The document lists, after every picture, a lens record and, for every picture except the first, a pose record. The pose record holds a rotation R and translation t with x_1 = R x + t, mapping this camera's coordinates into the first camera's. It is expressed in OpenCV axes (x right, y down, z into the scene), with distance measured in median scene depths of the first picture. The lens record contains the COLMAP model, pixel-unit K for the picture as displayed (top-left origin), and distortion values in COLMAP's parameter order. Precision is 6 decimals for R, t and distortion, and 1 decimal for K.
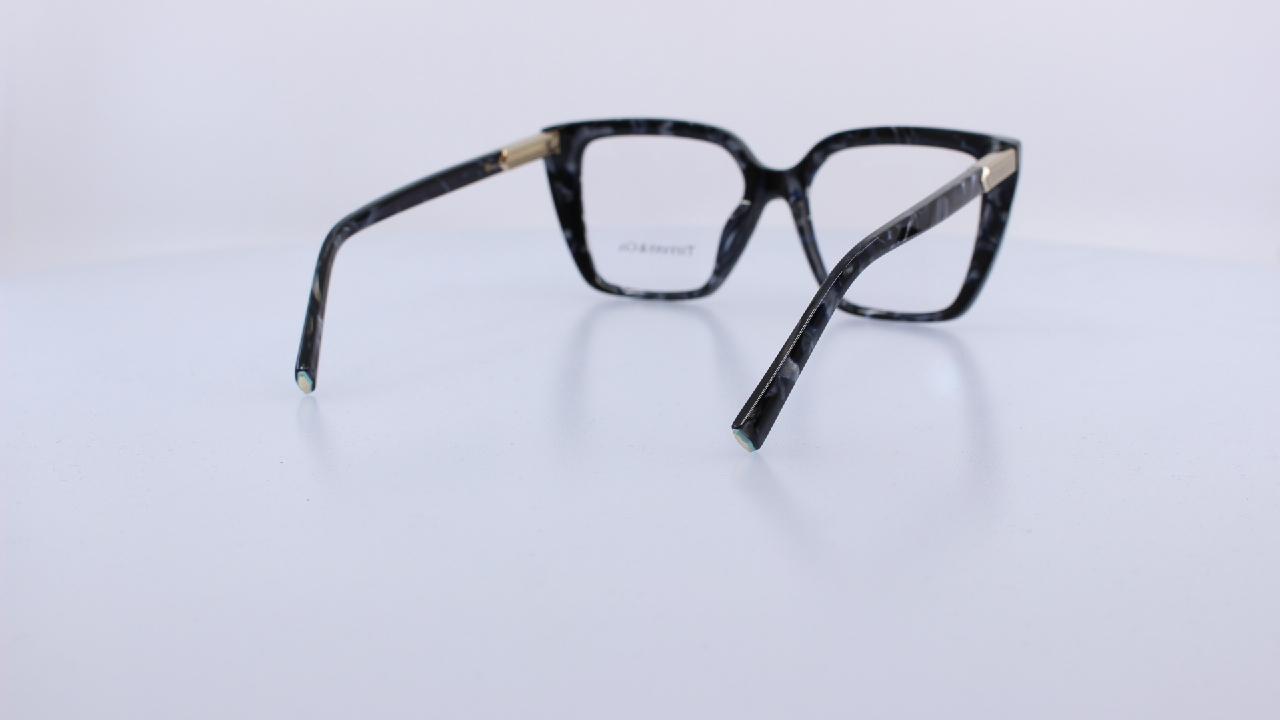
lens RADIAL K [[1659.2, 0, 640.0], [0, 1659.2, 360.0], [0, 0, 1]] dist [-0.023630, 0.011700]
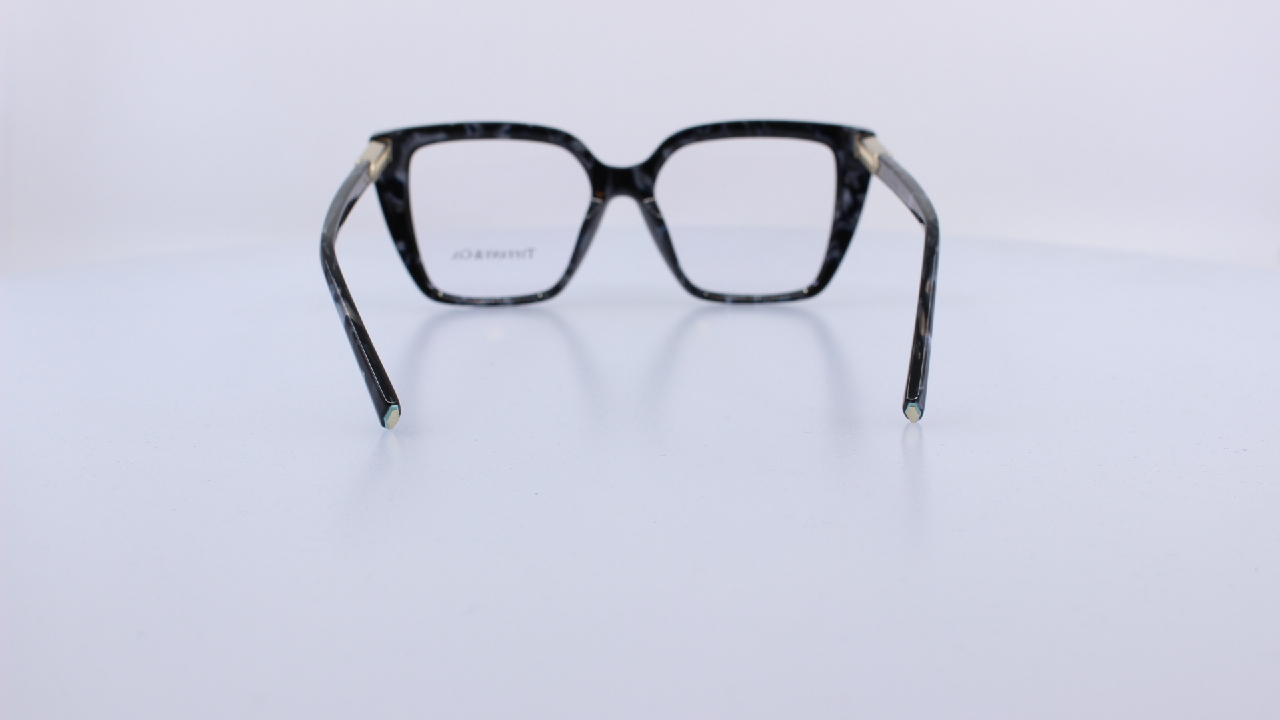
lens RADIAL K [[1659.2, 0, 640.0], [0, 1659.2, 360.0], [0, 0, 1]] dist [-0.023630, 0.011700]
pose [[0.868188, -0.104537, 0.485100, -0.406292], [0.104388, 0.994159, 0.027412, -0.023116], [-0.485132, 0.026840, 0.874029, 0.102830]]
